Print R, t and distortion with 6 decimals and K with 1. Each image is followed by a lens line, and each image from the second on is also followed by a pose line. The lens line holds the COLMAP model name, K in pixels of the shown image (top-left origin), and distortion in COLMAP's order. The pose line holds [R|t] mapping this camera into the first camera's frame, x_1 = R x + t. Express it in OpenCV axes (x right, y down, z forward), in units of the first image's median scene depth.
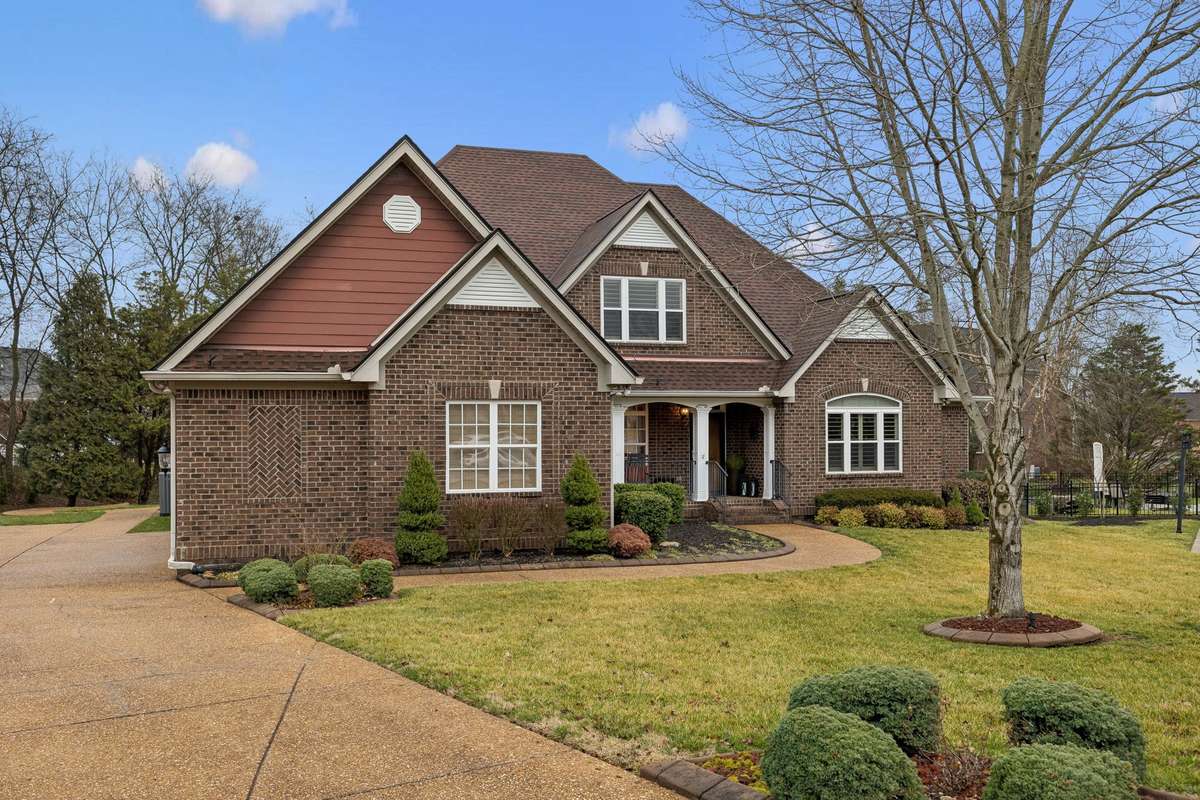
lens RADIAL K [[1175.7, 0, 599.2], [0, 1175.7, 403.7], [0, 0, 1]] dist [-0.014205, 0.000000]
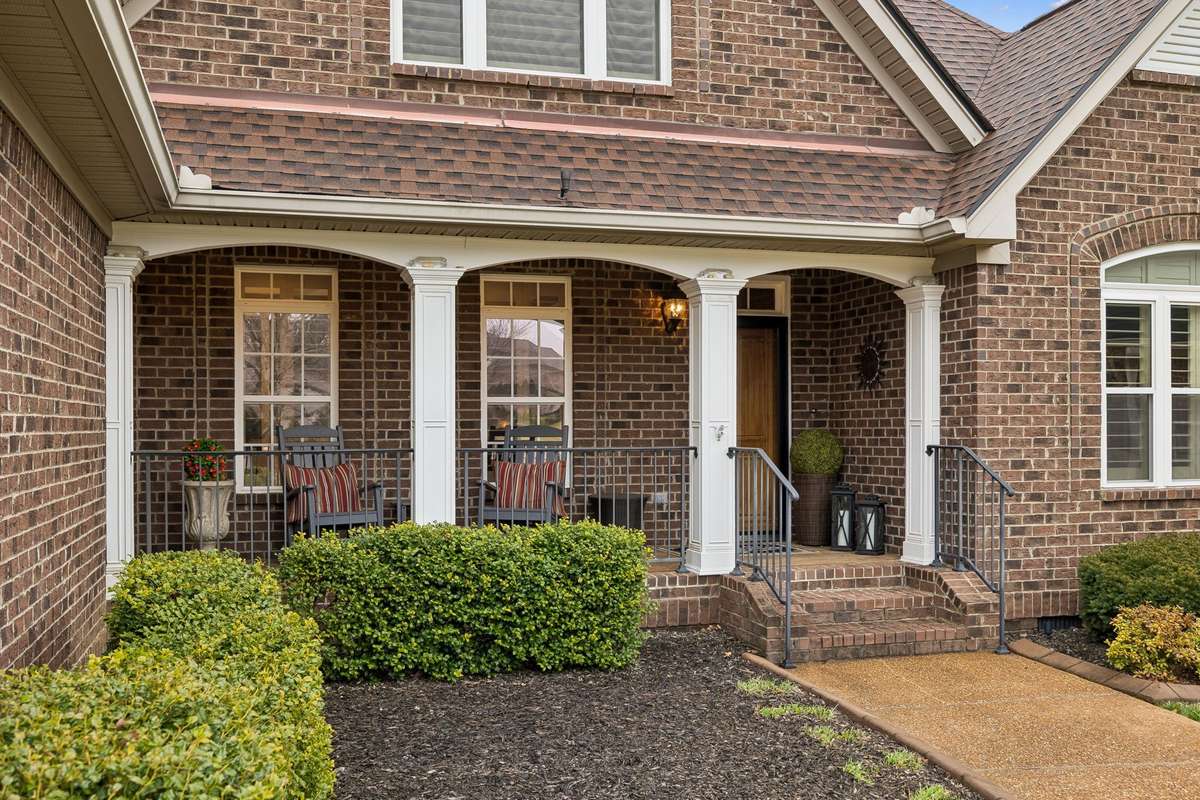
lens RADIAL K [[1175.7, 0, 602.0], [0, 1175.7, 401.5], [0, 0, 1]] dist [-0.014205, 0.000000]
pose [[0.998961, 0.002679, -0.045495, 0.070237], [-0.002305, 0.999963, 0.008266, 0.033583], [0.045516, -0.008153, 0.998930, 0.671966]]
